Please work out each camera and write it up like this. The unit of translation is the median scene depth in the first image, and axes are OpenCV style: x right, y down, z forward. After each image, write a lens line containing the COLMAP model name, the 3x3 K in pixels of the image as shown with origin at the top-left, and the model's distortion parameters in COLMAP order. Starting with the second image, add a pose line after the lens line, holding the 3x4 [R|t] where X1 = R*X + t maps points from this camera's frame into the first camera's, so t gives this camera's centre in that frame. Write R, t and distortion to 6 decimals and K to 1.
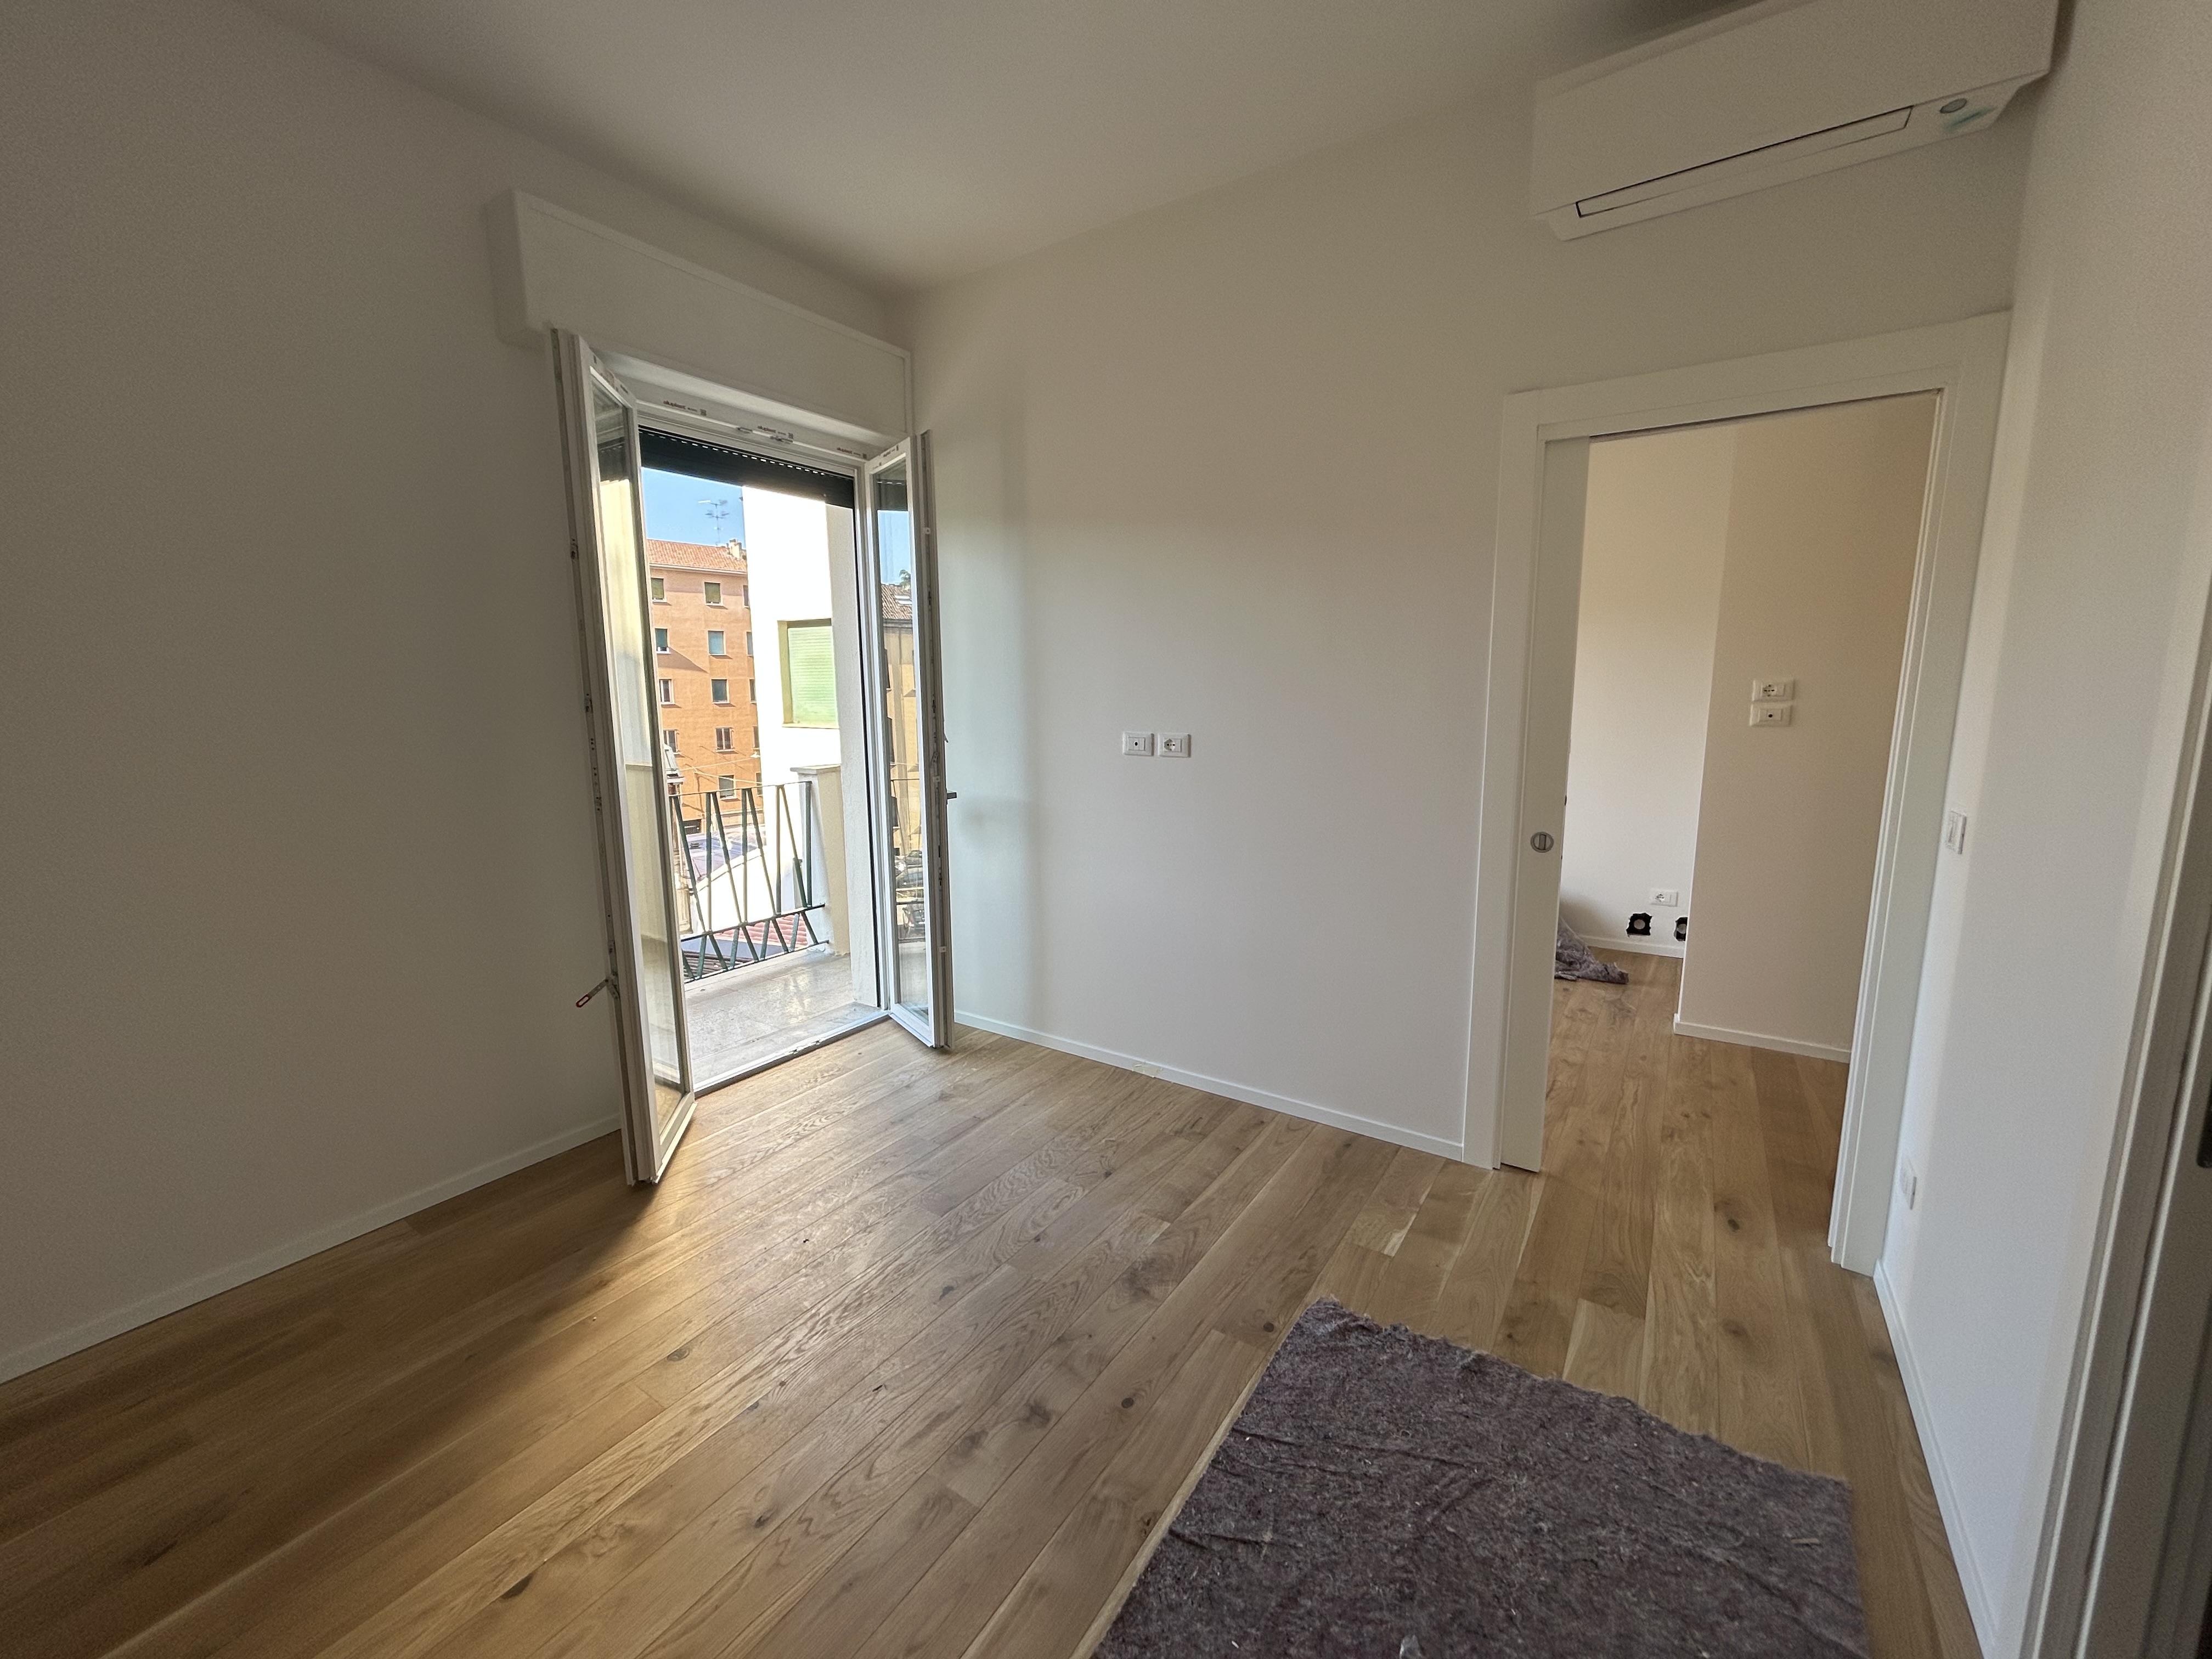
lens RADIAL K [[913.6, 0, 1111.7], [0, 913.6, 834.2], [0, 0, 1]] dist [0.000501, 0.000164]
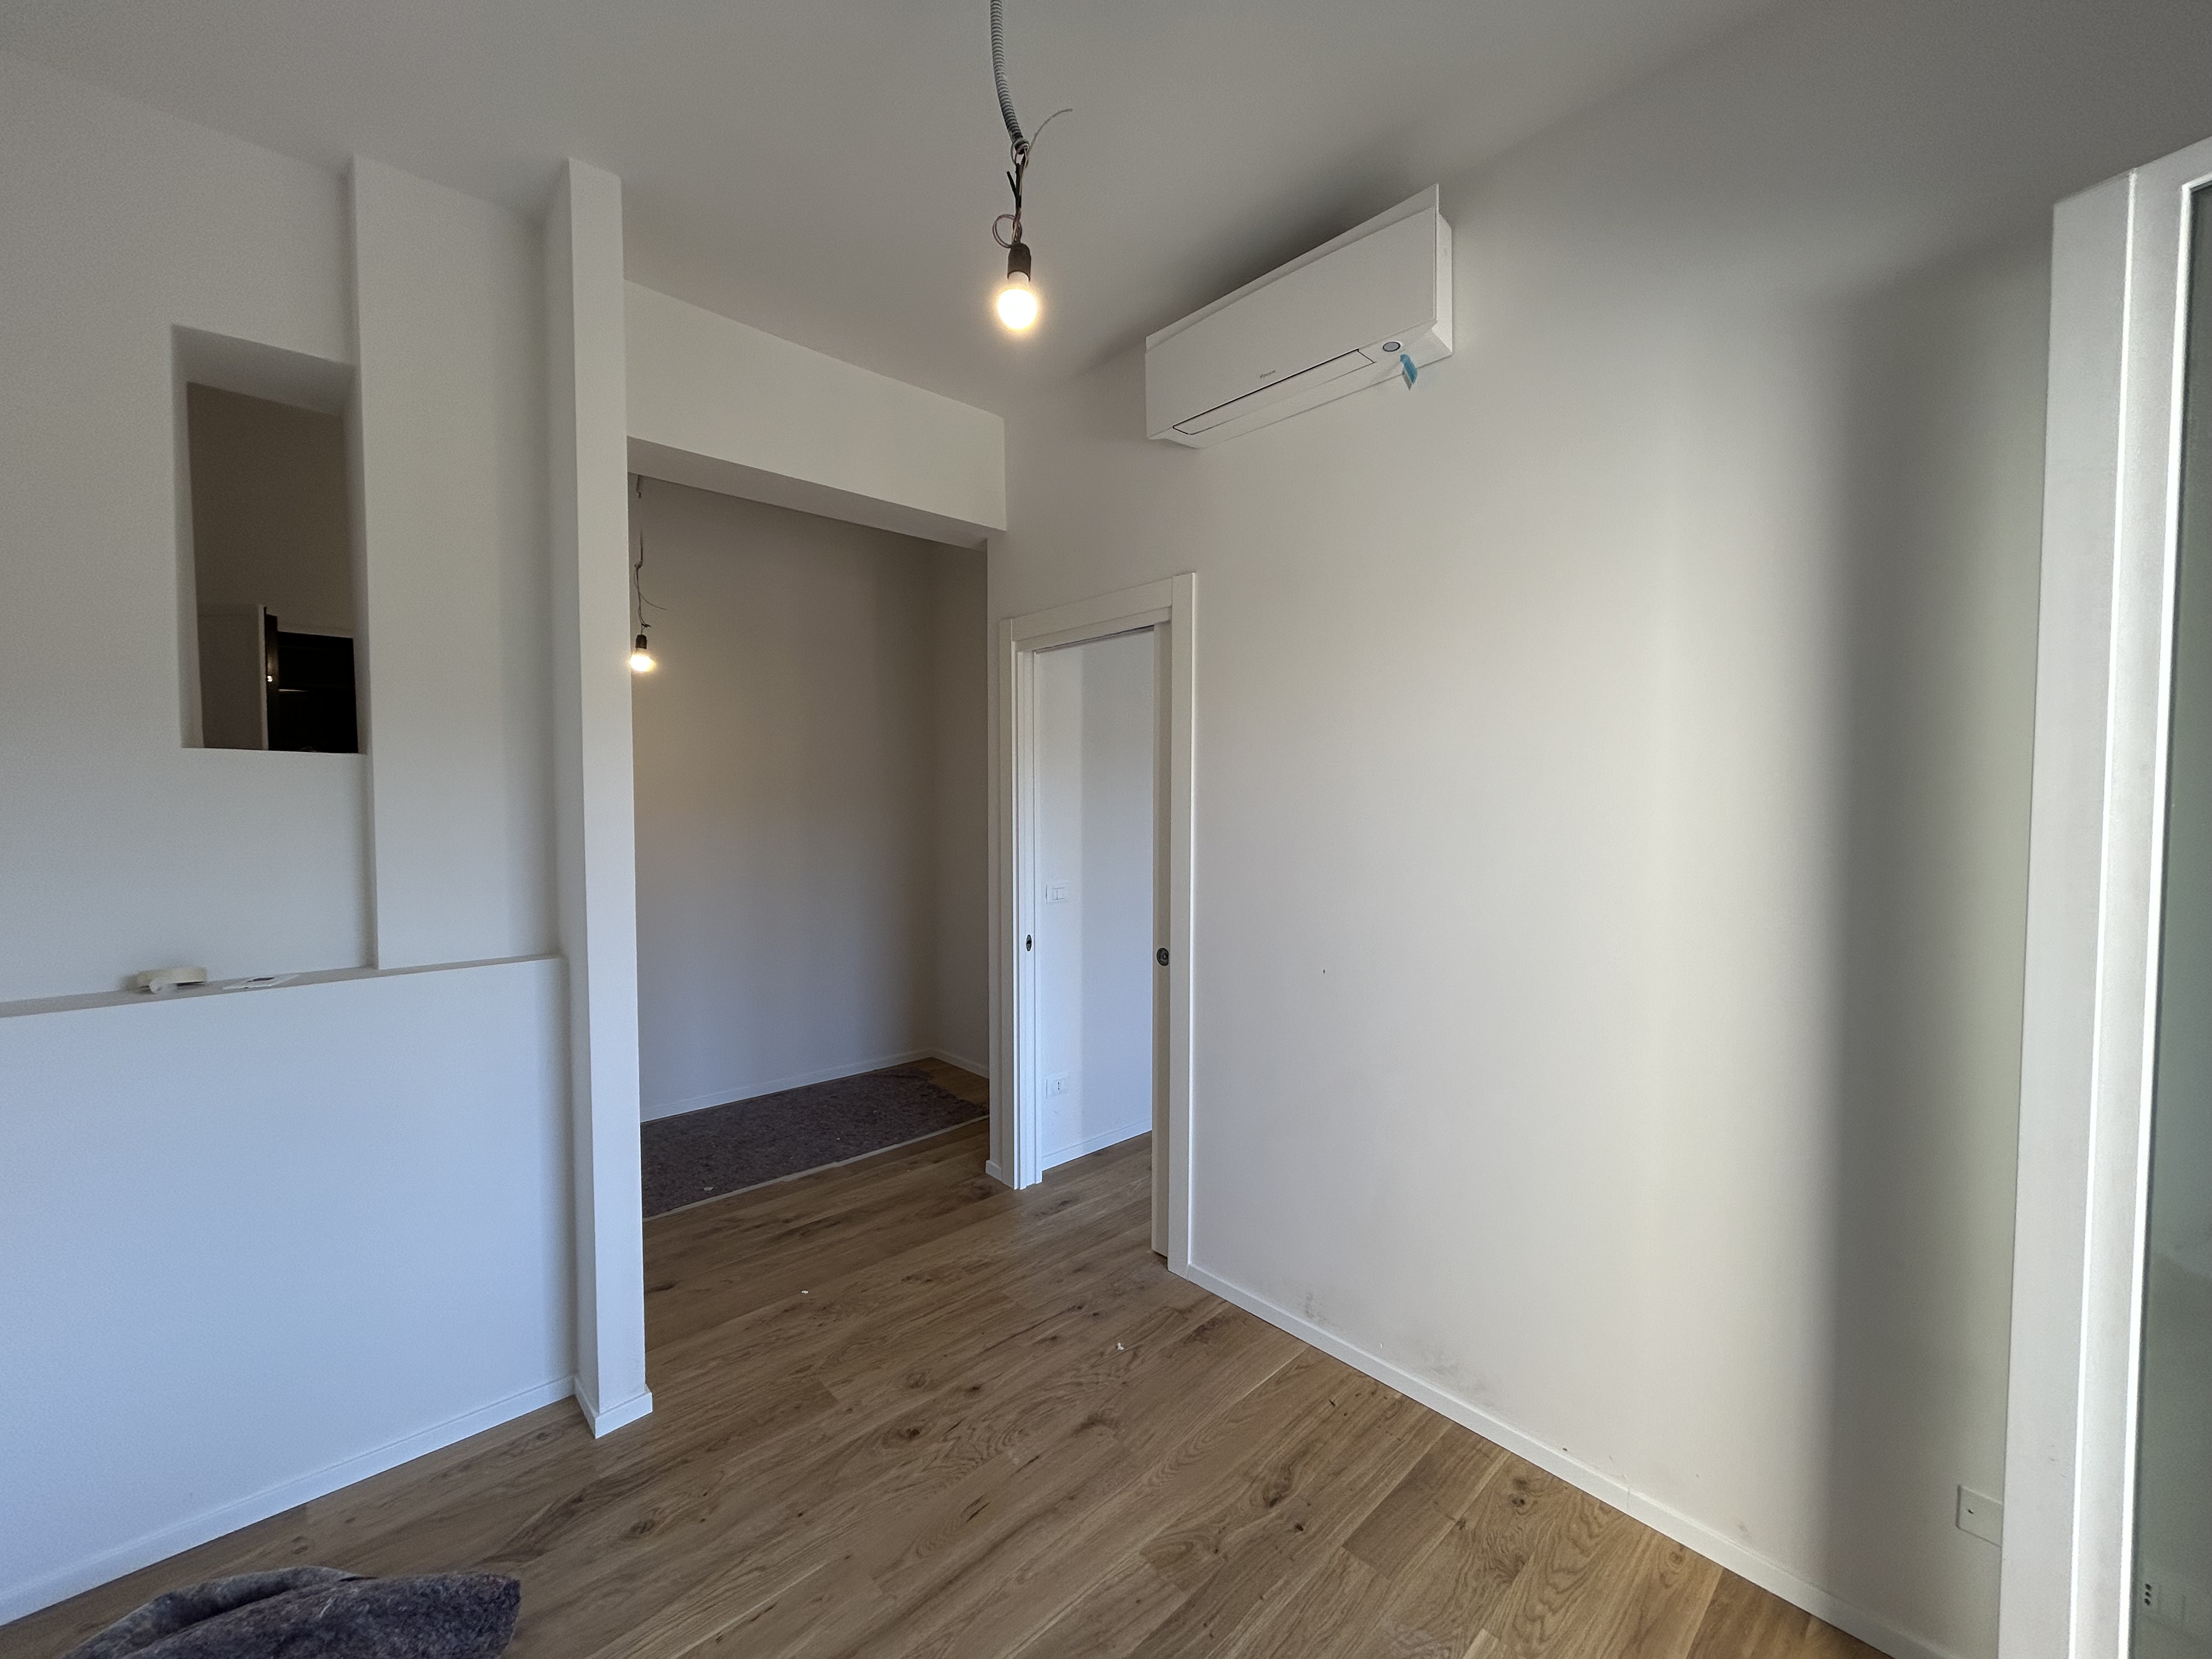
lens RADIAL K [[885.0, 0, 1110.6], [0, 885.0, 835.5], [0, 0, 1]] dist [0.001981, -0.001098]
pose [[-0.970010, -0.010232, 0.242850, 0.321807], [0.039613, 0.979102, 0.199476, -0.465139], [-0.239816, 0.203114, -0.949333, 2.490442]]
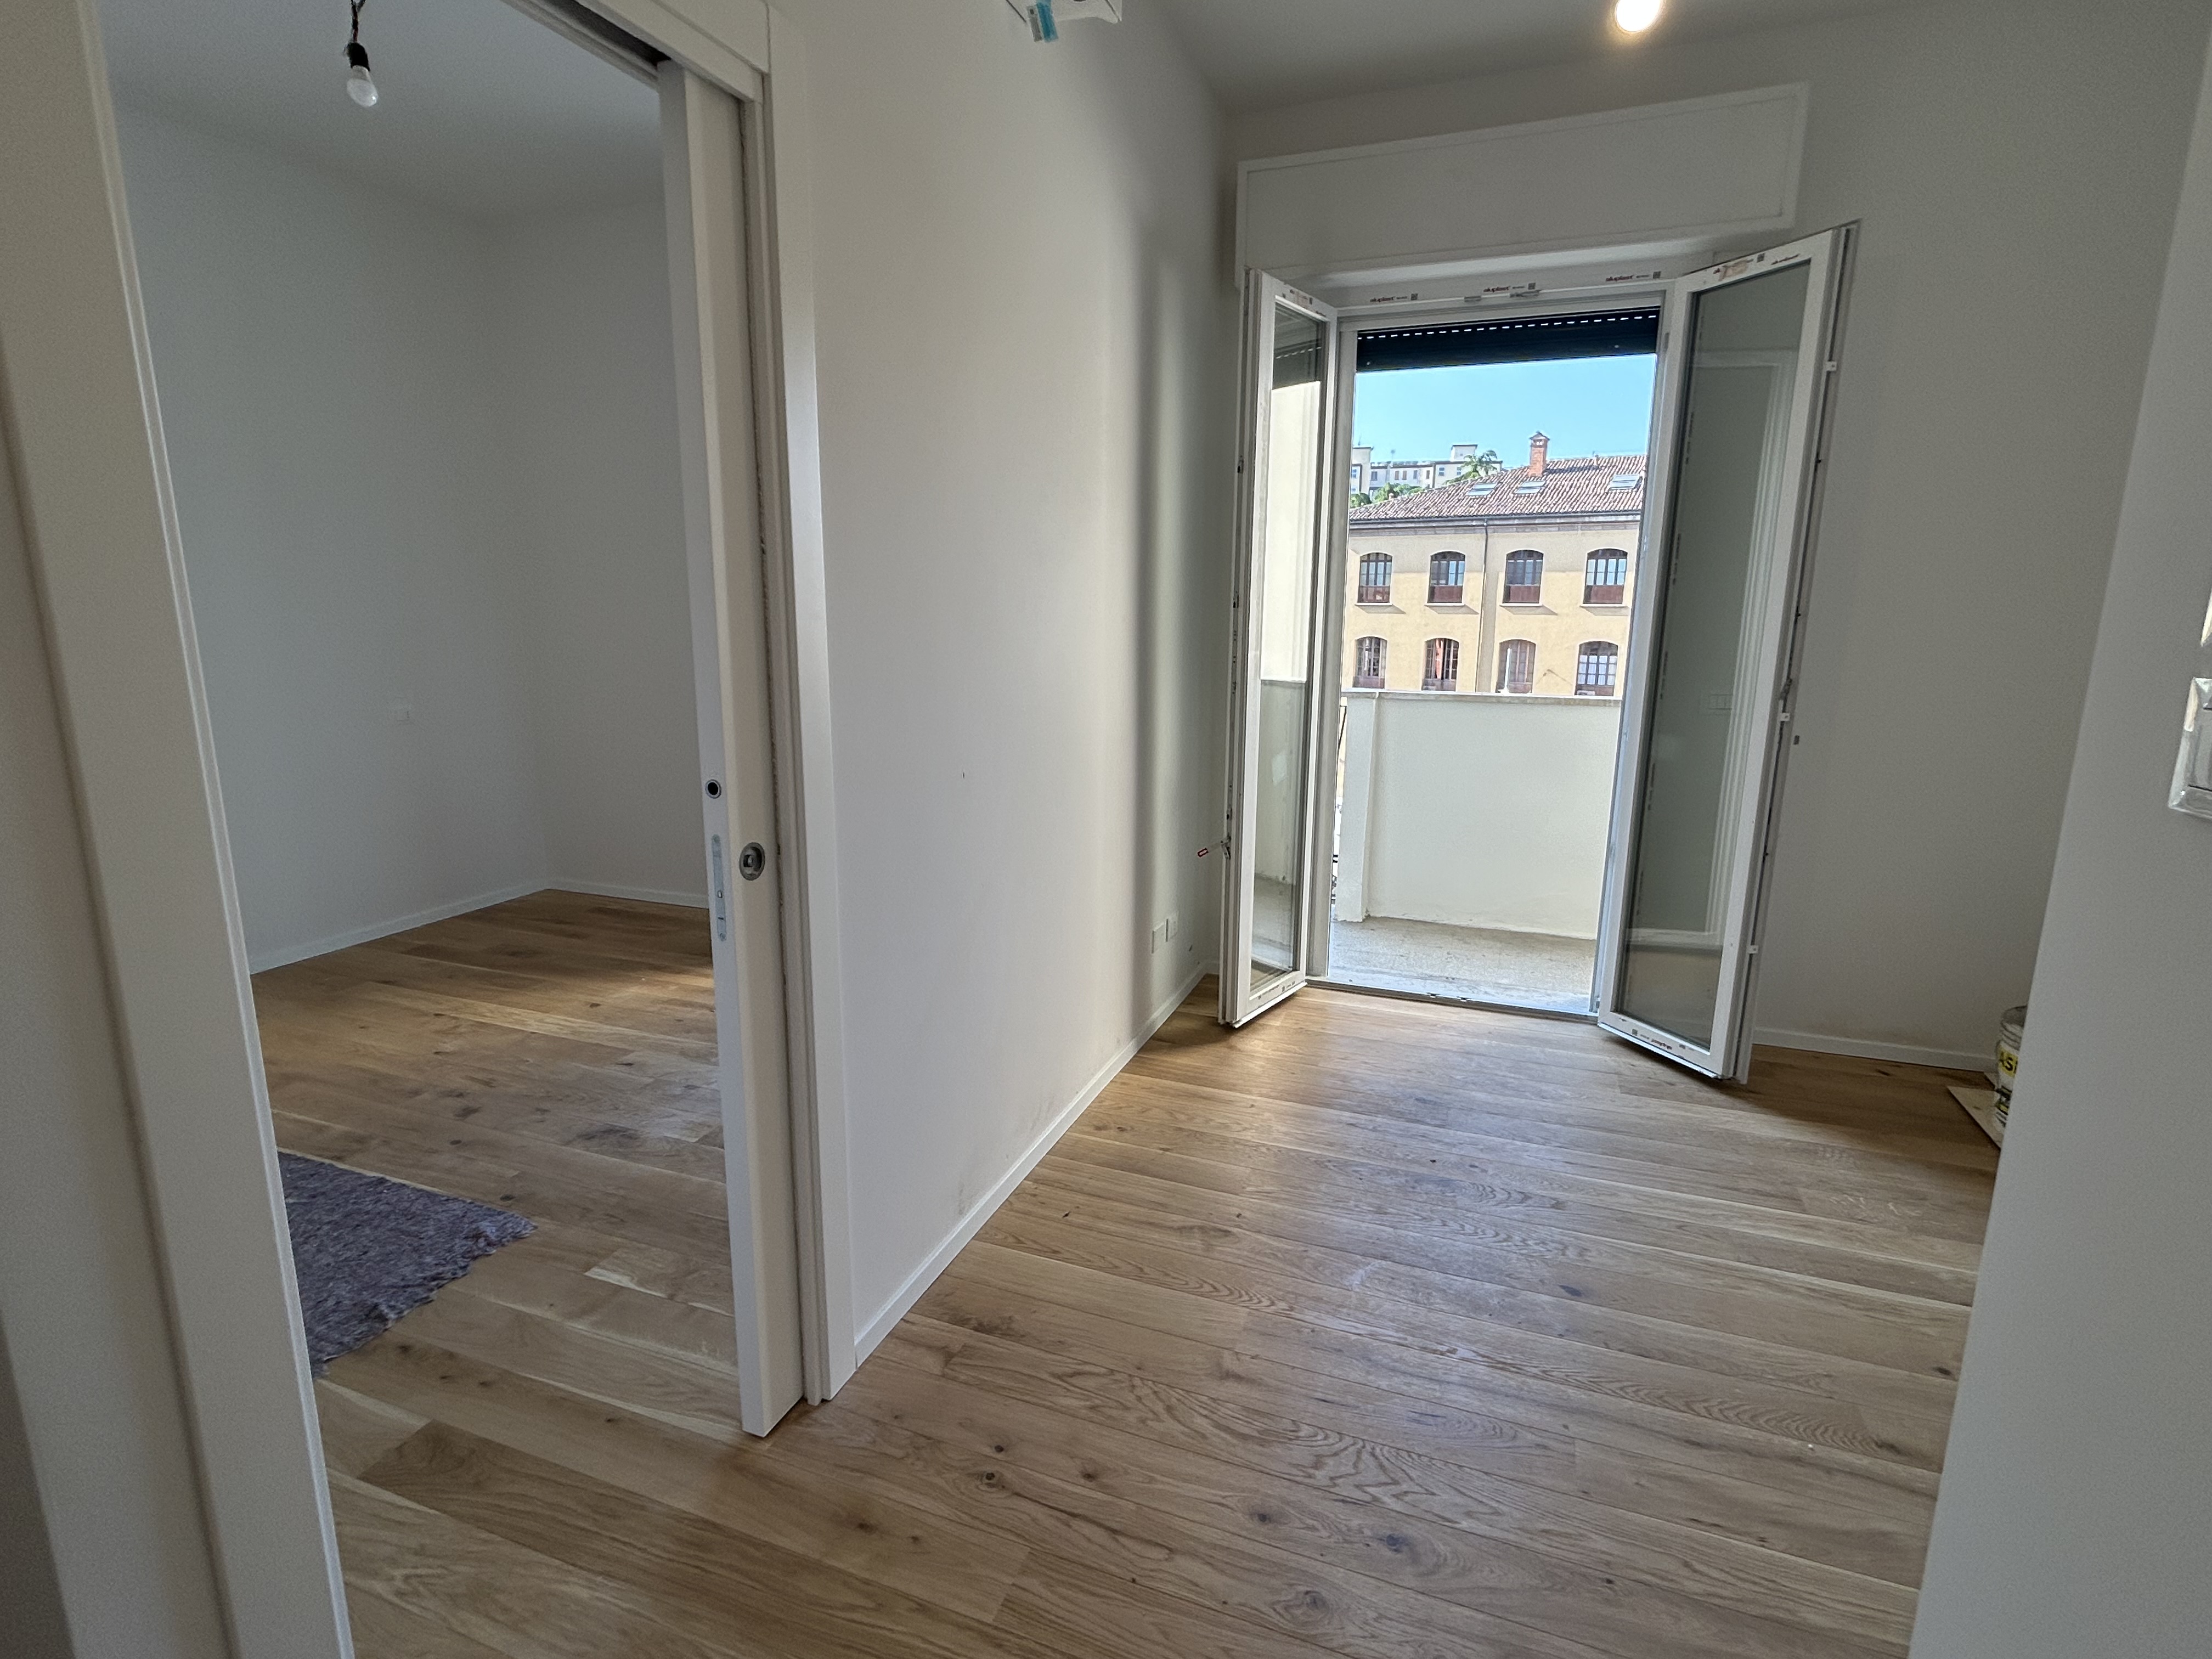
lens RADIAL K [[1081.0, 0, 1116.3], [0, 1081.0, 816.2], [0, 0, 1]] dist [-0.002283, 0.001210]
pose [[0.209451, 0.192811, -0.958621, 1.386679], [-0.167515, 0.972948, 0.159092, -0.207400], [0.963363, 0.127262, 0.236084, 1.274652]]
